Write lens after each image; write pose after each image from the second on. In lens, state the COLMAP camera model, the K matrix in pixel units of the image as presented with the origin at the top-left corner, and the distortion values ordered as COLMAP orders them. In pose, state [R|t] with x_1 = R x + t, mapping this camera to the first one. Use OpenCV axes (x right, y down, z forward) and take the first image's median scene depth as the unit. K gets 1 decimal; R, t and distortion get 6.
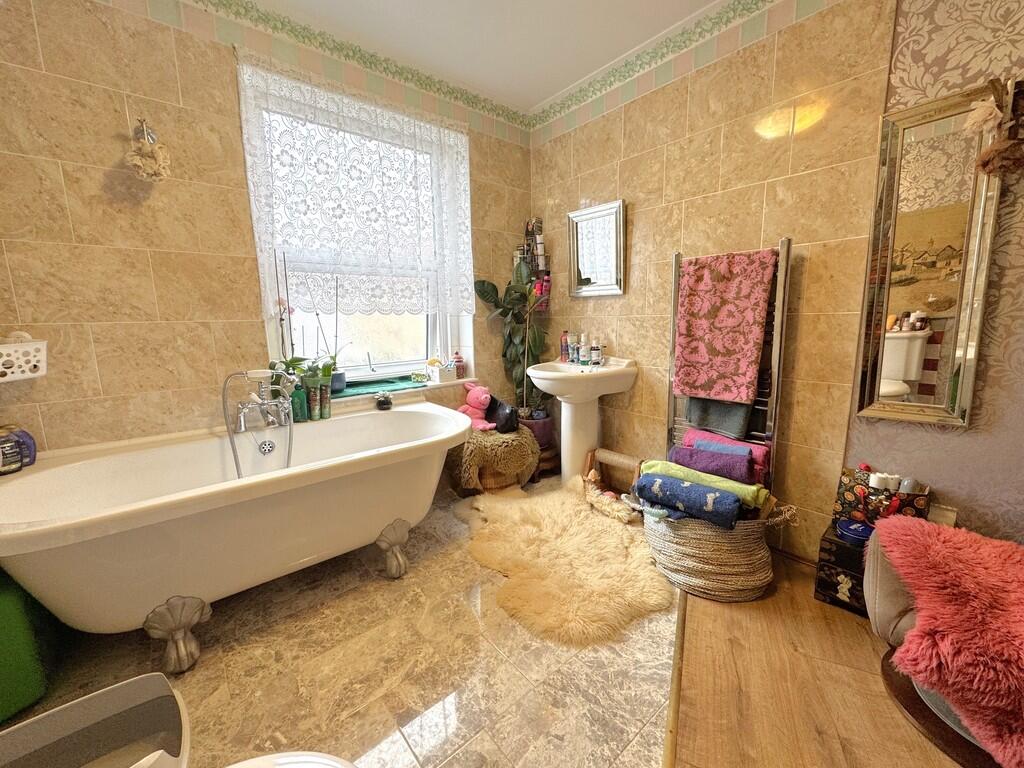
lens RADIAL K [[410.0, 0, 512.0], [0, 410.0, 384.0], [0, 0, 1]] dist [0.000268, 0.000068]
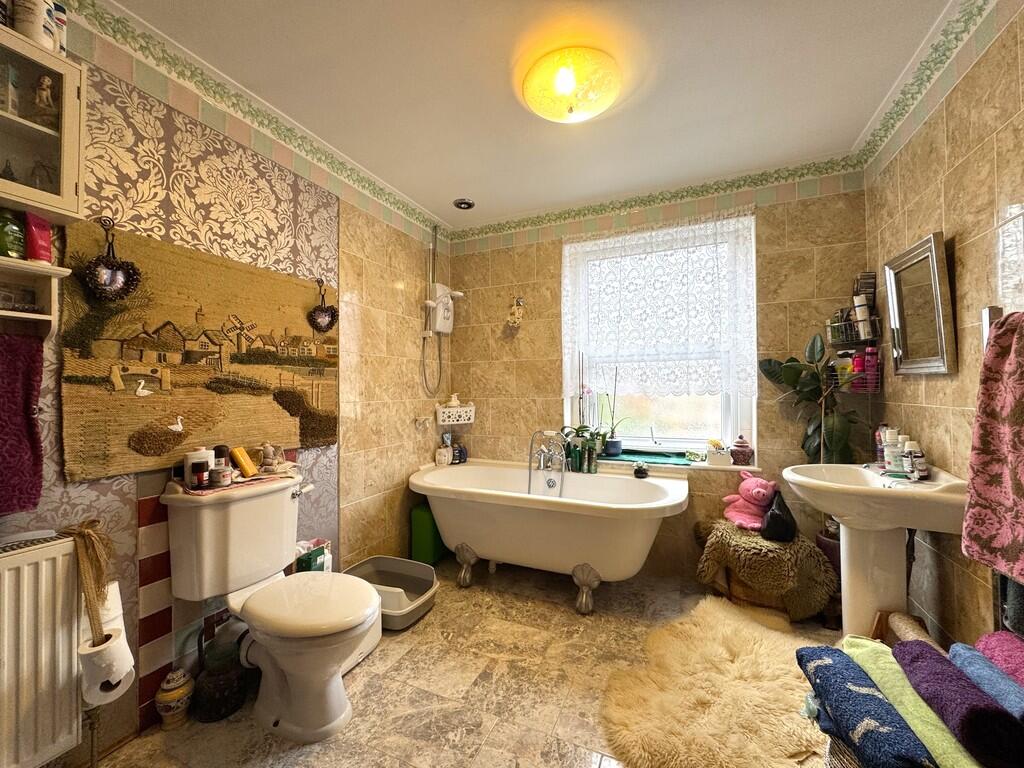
lens RADIAL K [[410.0, 0, 512.0], [0, 410.0, 384.0], [0, 0, 1]] dist [0.000268, 0.000068]
pose [[0.429400, 0.001922, -0.903112, 0.628707], [-0.144685, 0.987228, -0.066692, -0.074972], [0.891449, 0.159304, 0.424194, 0.168306]]
